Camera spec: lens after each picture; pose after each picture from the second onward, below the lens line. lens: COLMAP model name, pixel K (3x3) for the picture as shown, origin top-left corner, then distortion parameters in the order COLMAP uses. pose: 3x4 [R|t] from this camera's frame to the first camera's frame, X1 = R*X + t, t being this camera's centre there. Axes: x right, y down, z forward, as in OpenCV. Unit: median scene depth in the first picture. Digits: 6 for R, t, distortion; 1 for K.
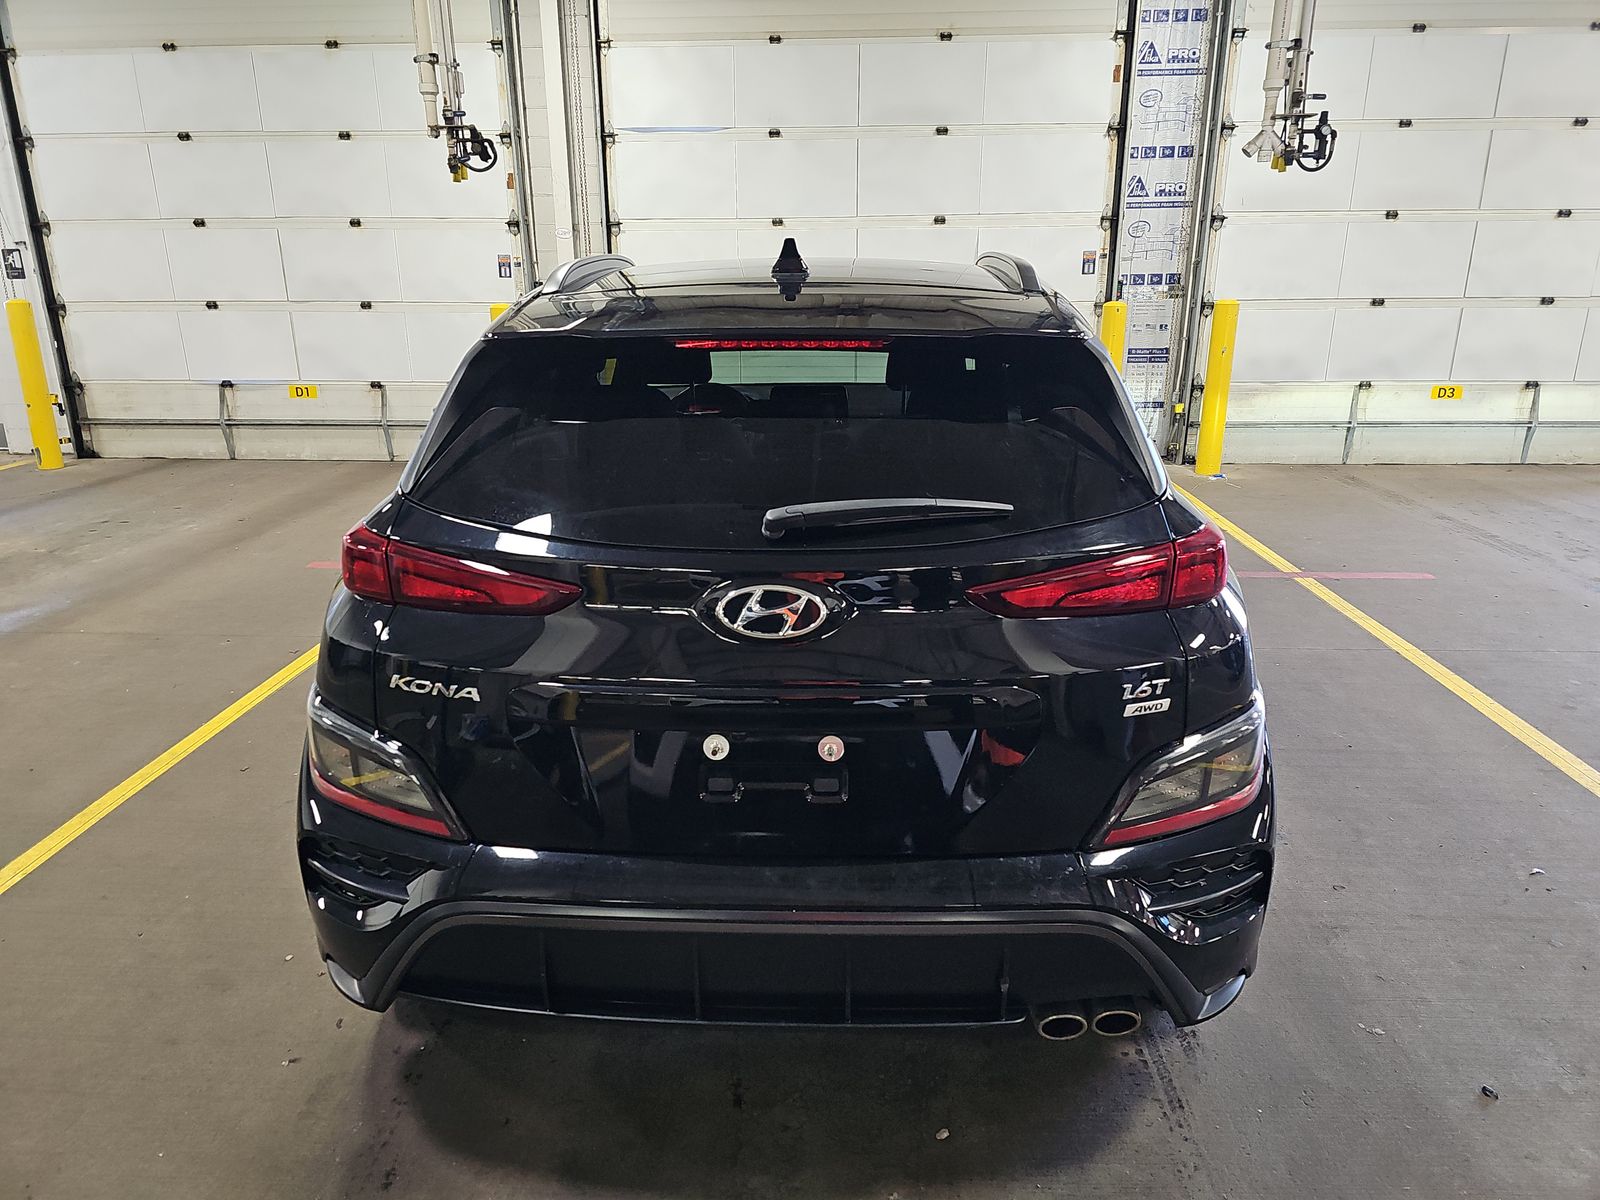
lens RADIAL K [[1040.9, 0, 796.2], [0, 1040.9, 604.9], [0, 0, 1]] dist [0.000815, -0.013324]
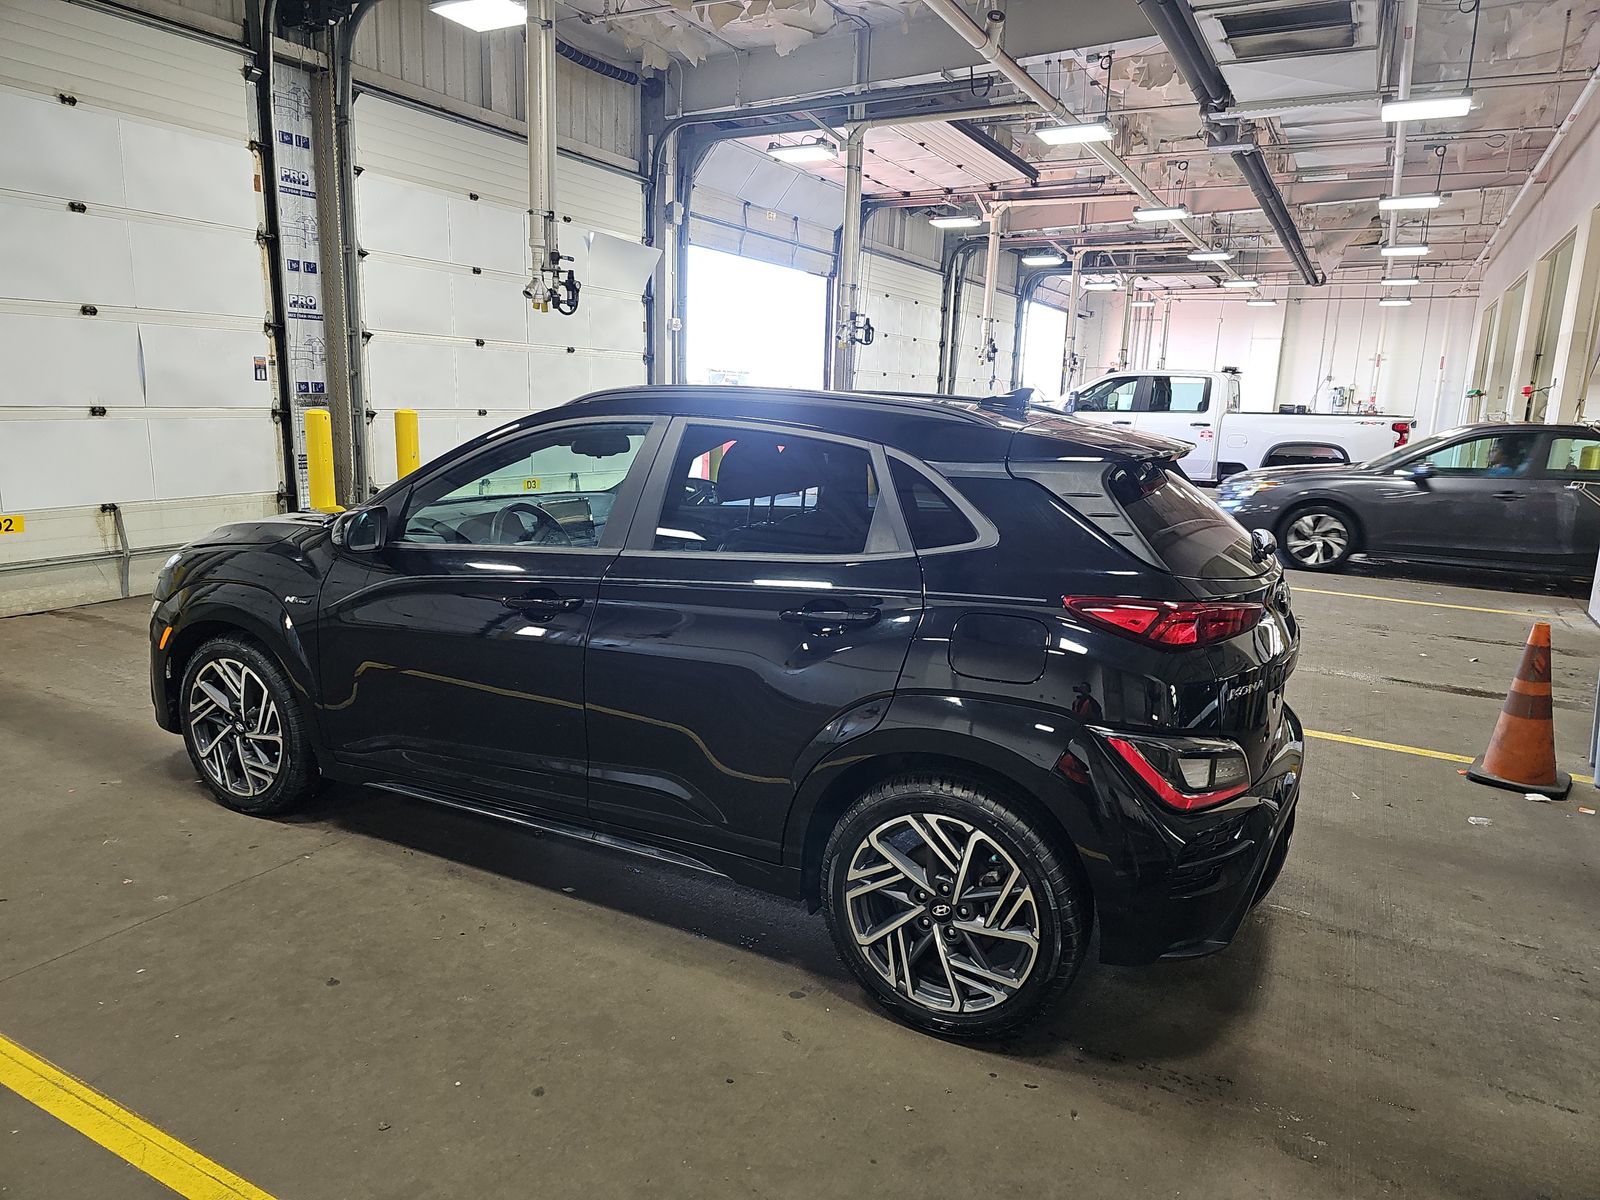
lens RADIAL K [[1040.9, 0, 797.8], [0, 1040.9, 593.6], [0, 0, 1]] dist [0.000815, -0.013324]
pose [[0.435344, -0.141232, 0.889117, -0.400093], [0.229875, 0.972318, 0.041893, -0.054719], [-0.870421, 0.186148, 0.455758, 0.173873]]
